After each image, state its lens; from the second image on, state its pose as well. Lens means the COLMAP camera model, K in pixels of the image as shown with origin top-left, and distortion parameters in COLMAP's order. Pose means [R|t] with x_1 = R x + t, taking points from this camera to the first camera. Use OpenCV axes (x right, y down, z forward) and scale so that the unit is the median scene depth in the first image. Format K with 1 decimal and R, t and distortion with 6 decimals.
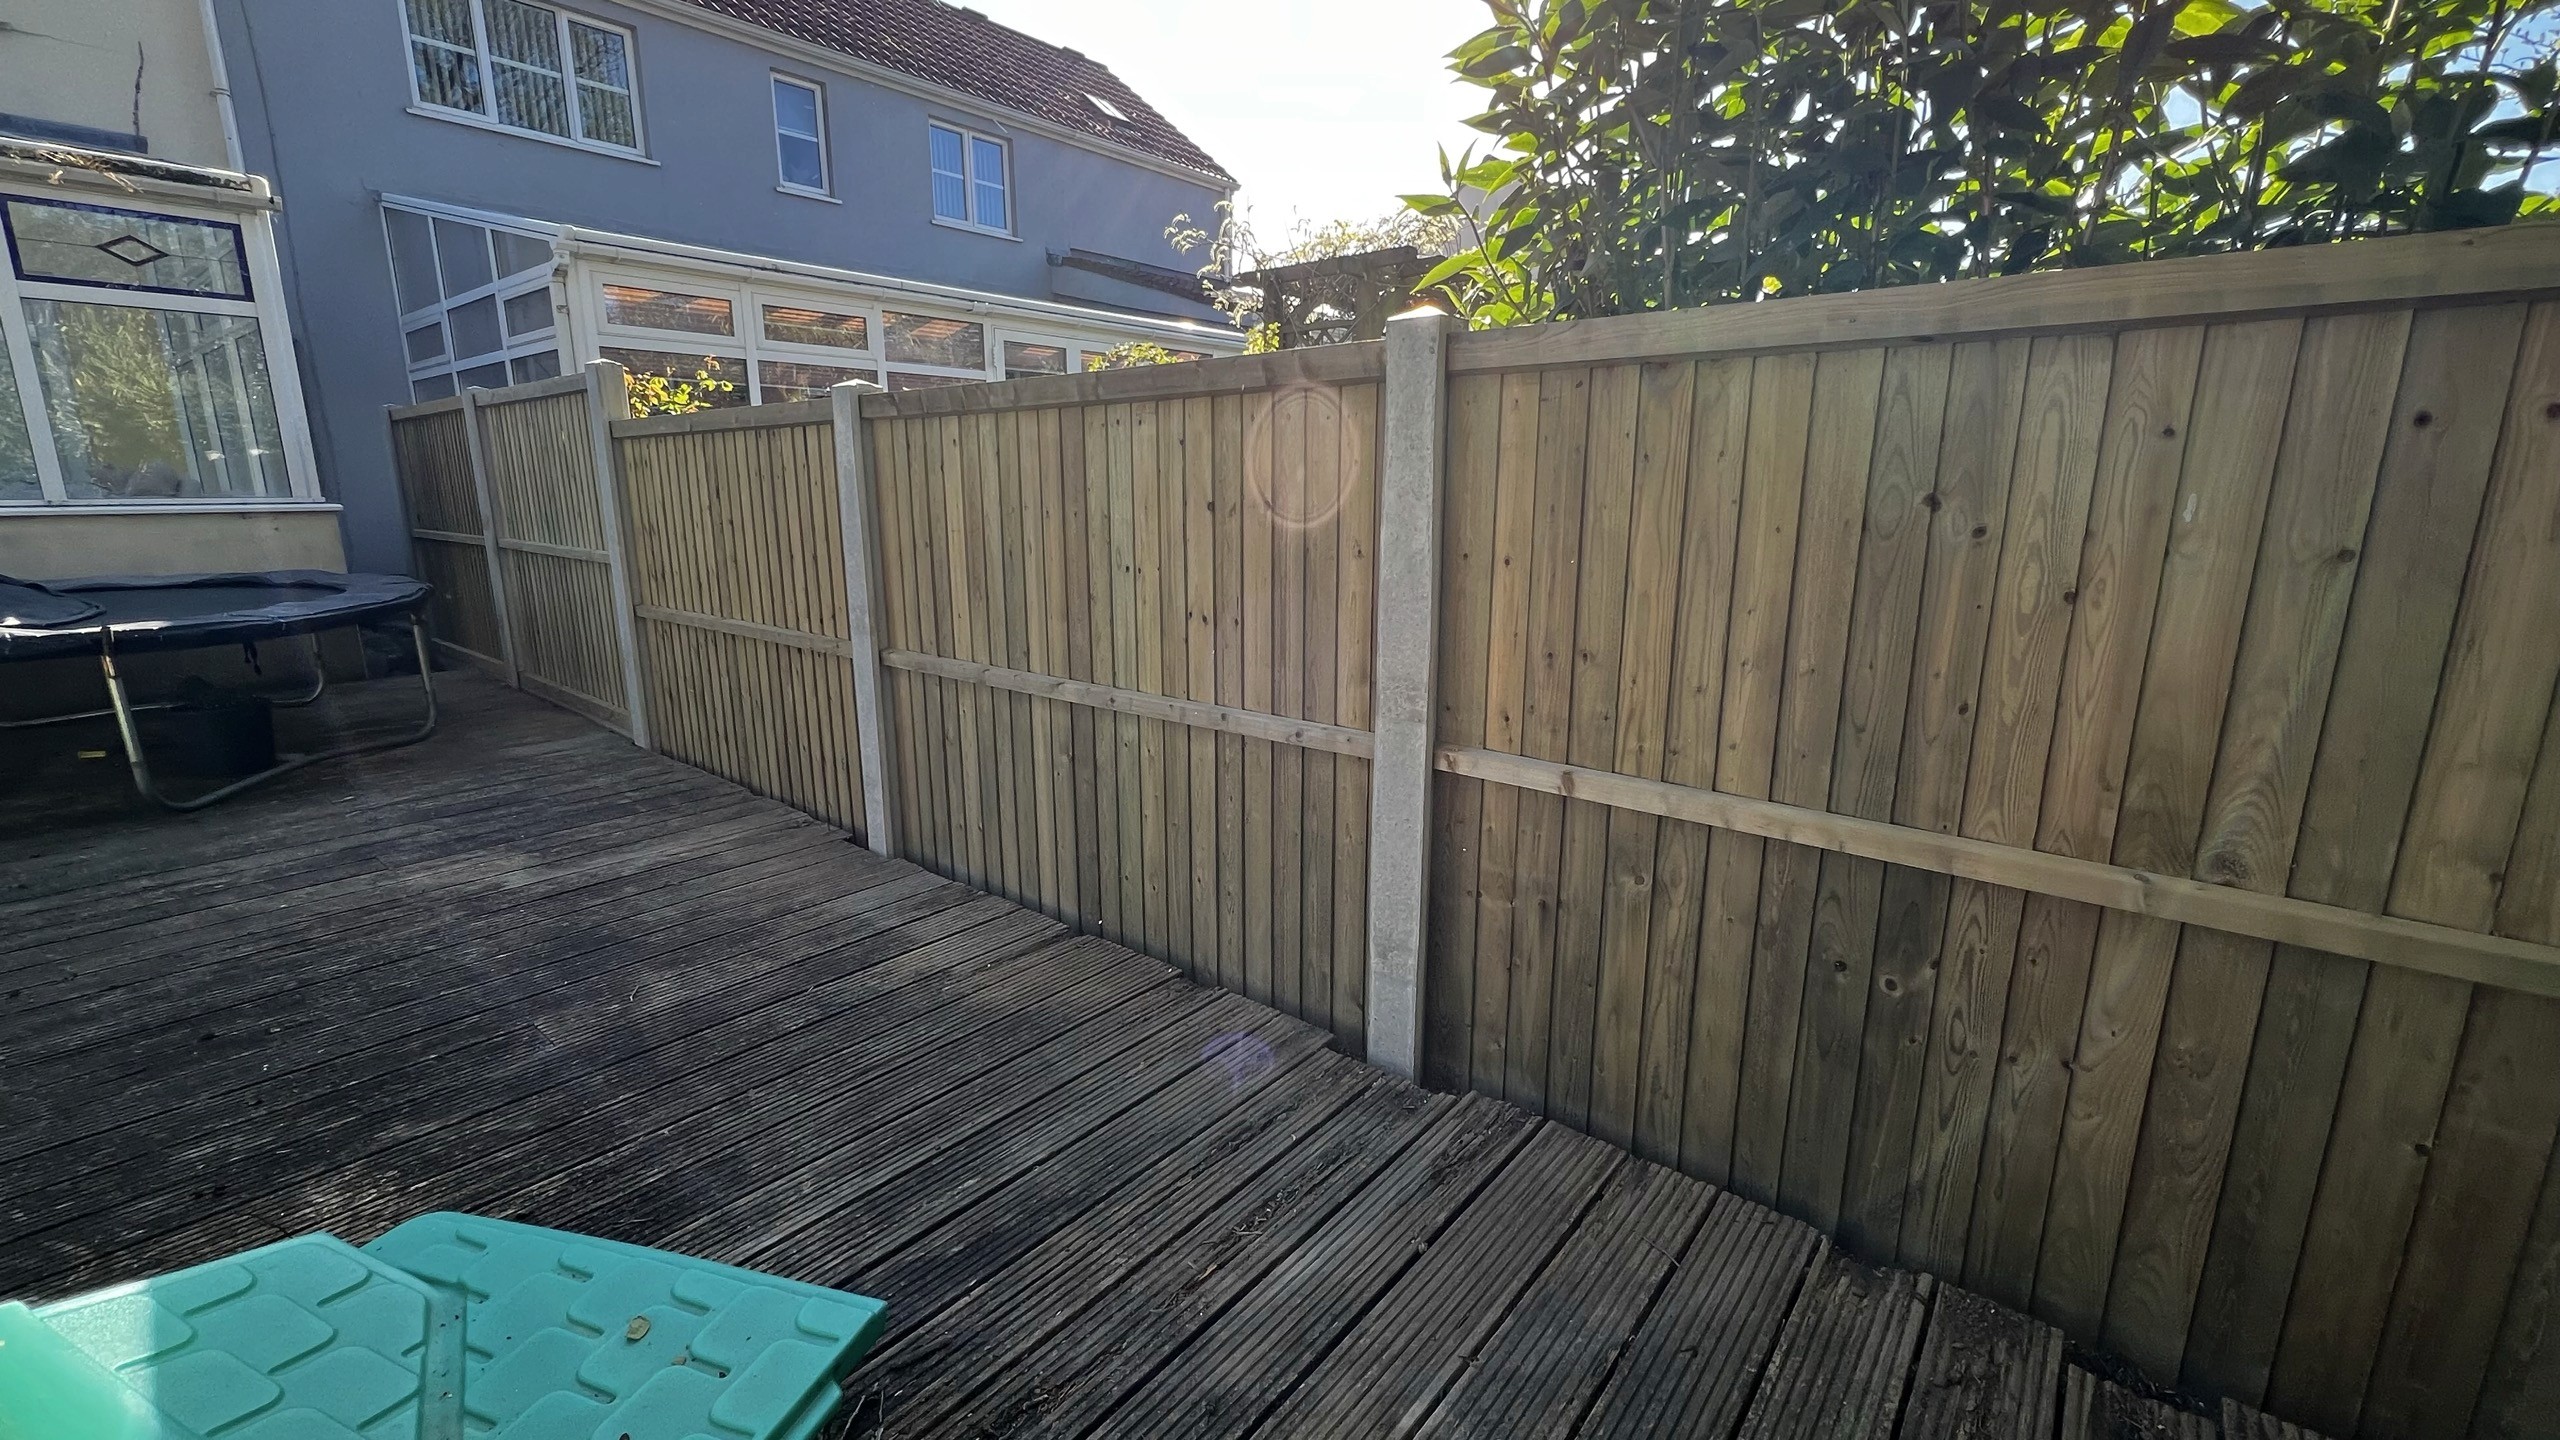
lens RADIAL K [[1051.4, 0, 1282.0], [0, 1051.4, 719.9], [0, 0, 1]] dist [-0.000880, 0.000221]
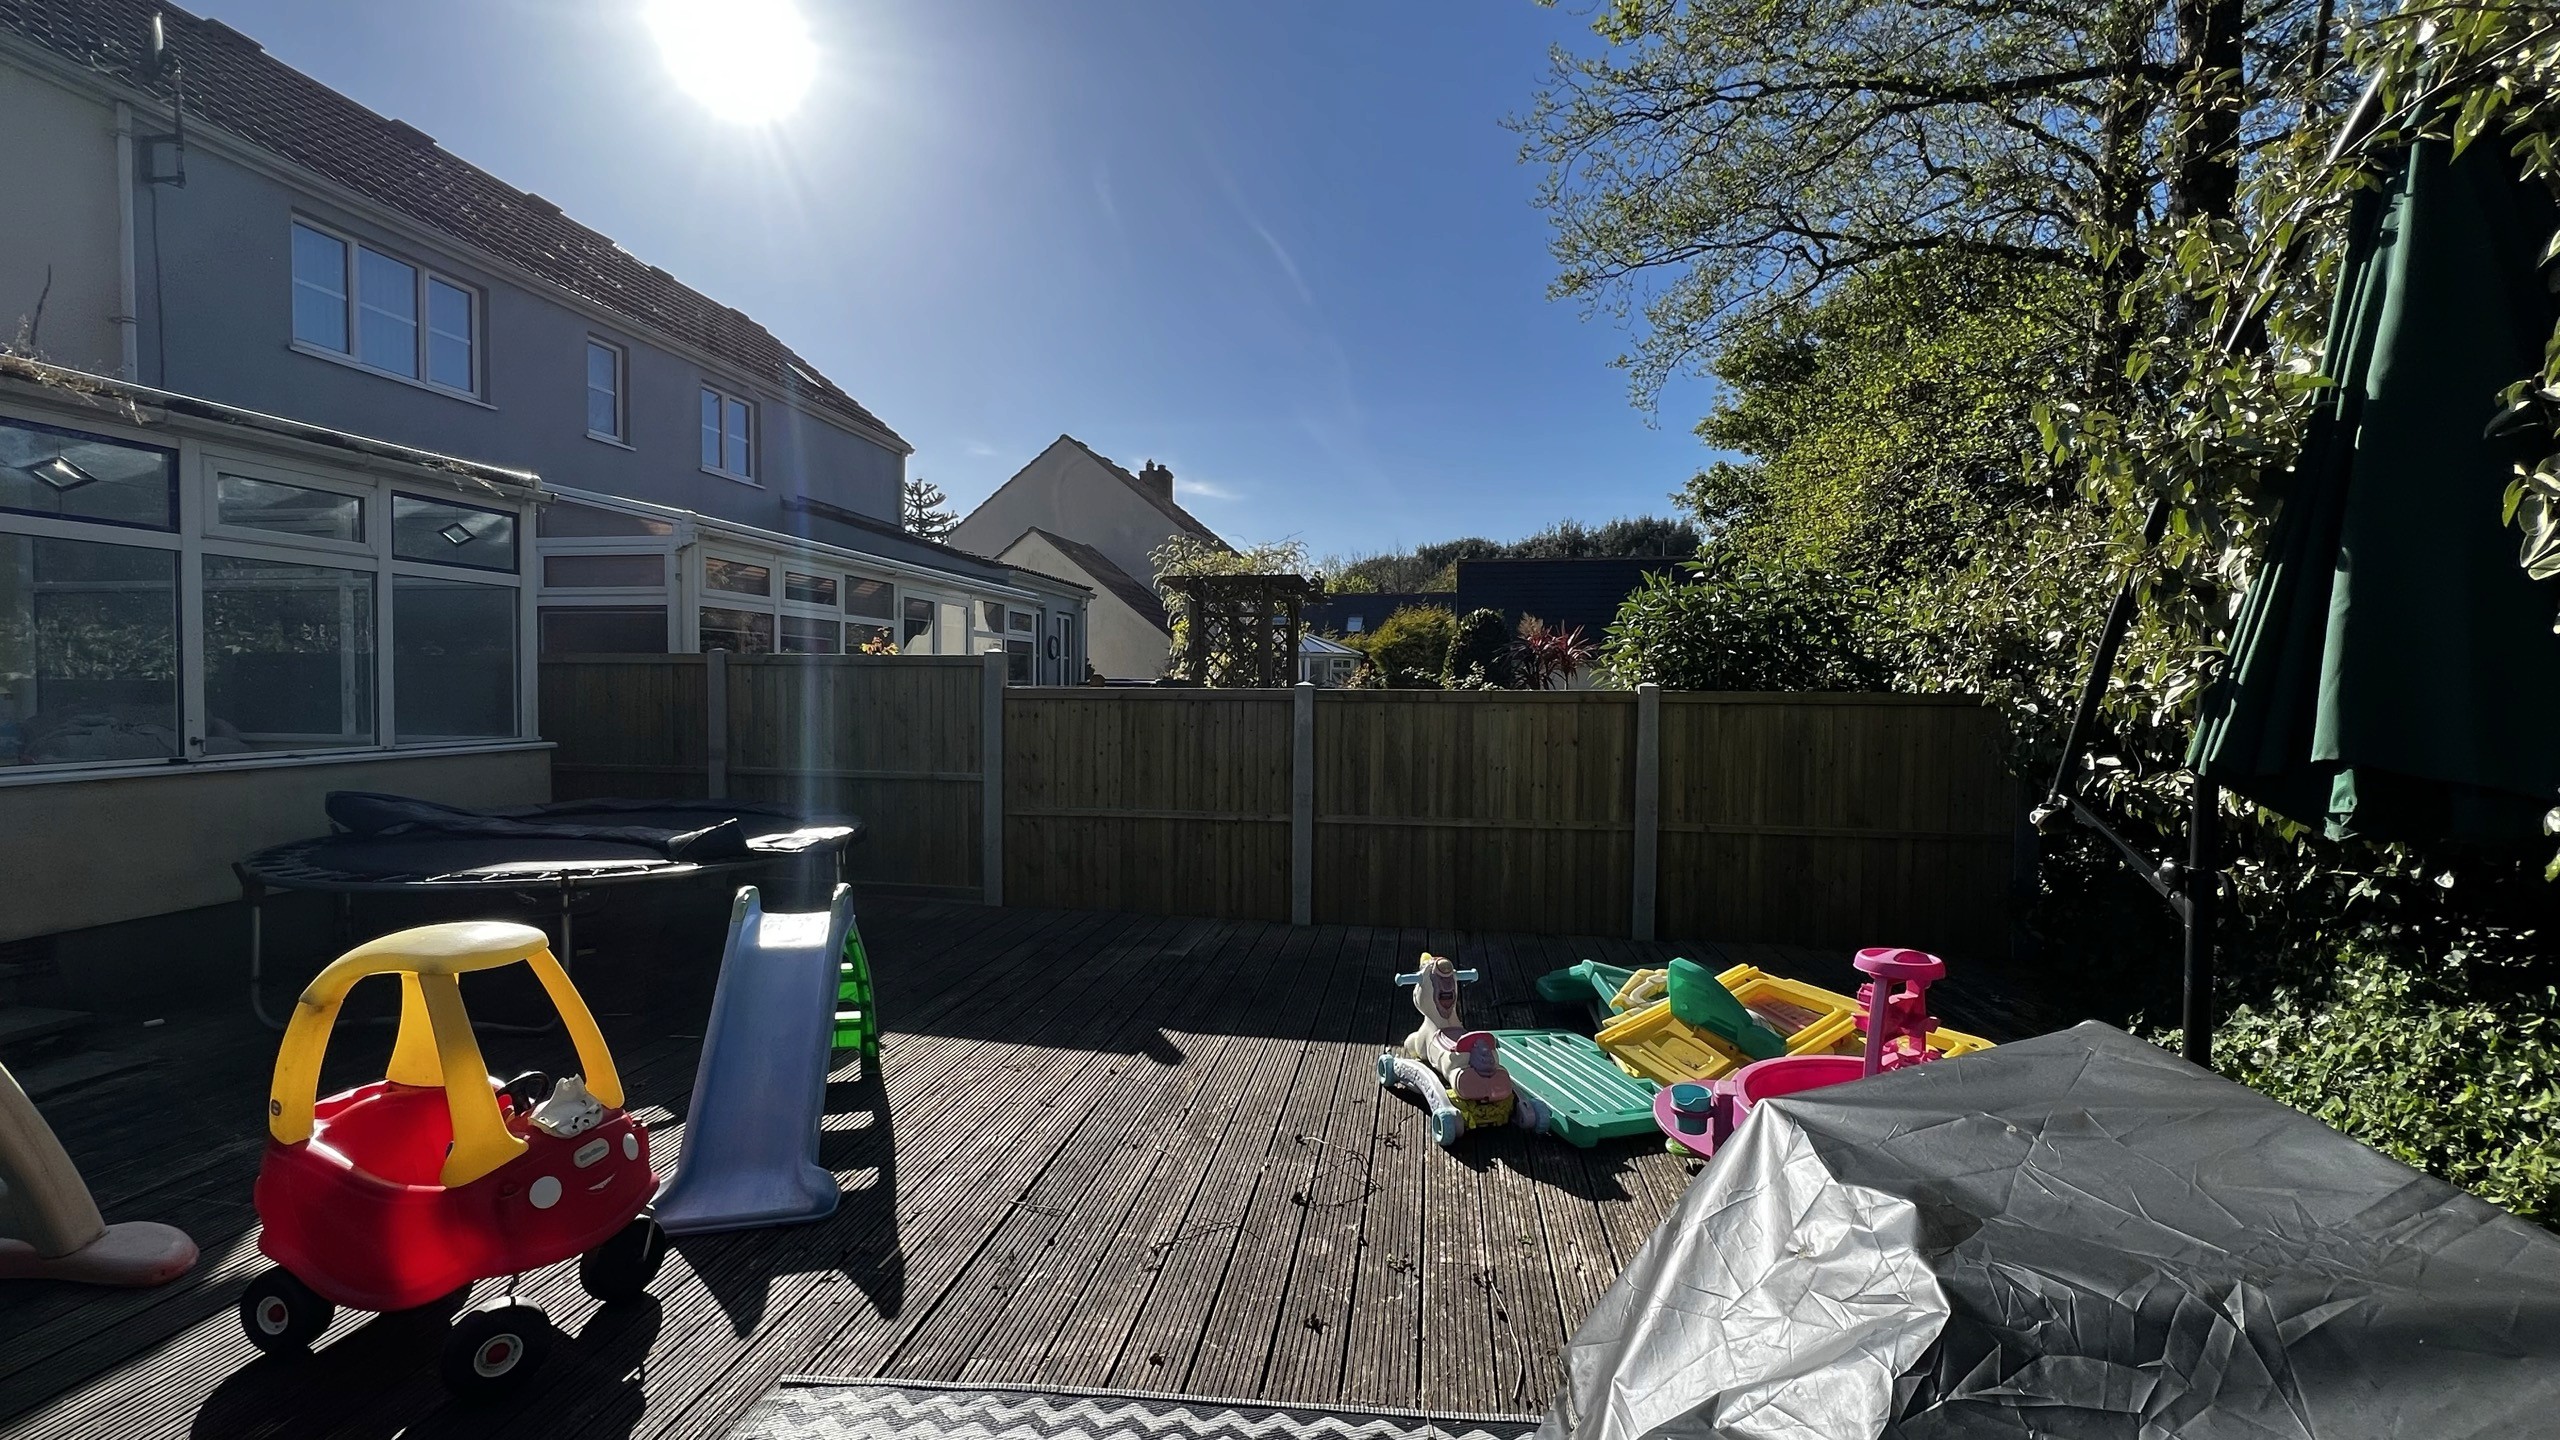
lens RADIAL K [[1051.4, 0, 1277.6], [0, 1051.4, 722.5], [0, 0, 1]] dist [-0.000880, 0.000221]
pose [[0.860279, -0.010516, 0.509716, -0.801726], [0.104856, 0.982063, -0.156711, 0.035288], [-0.498924, 0.188262, 0.845950, -0.362240]]
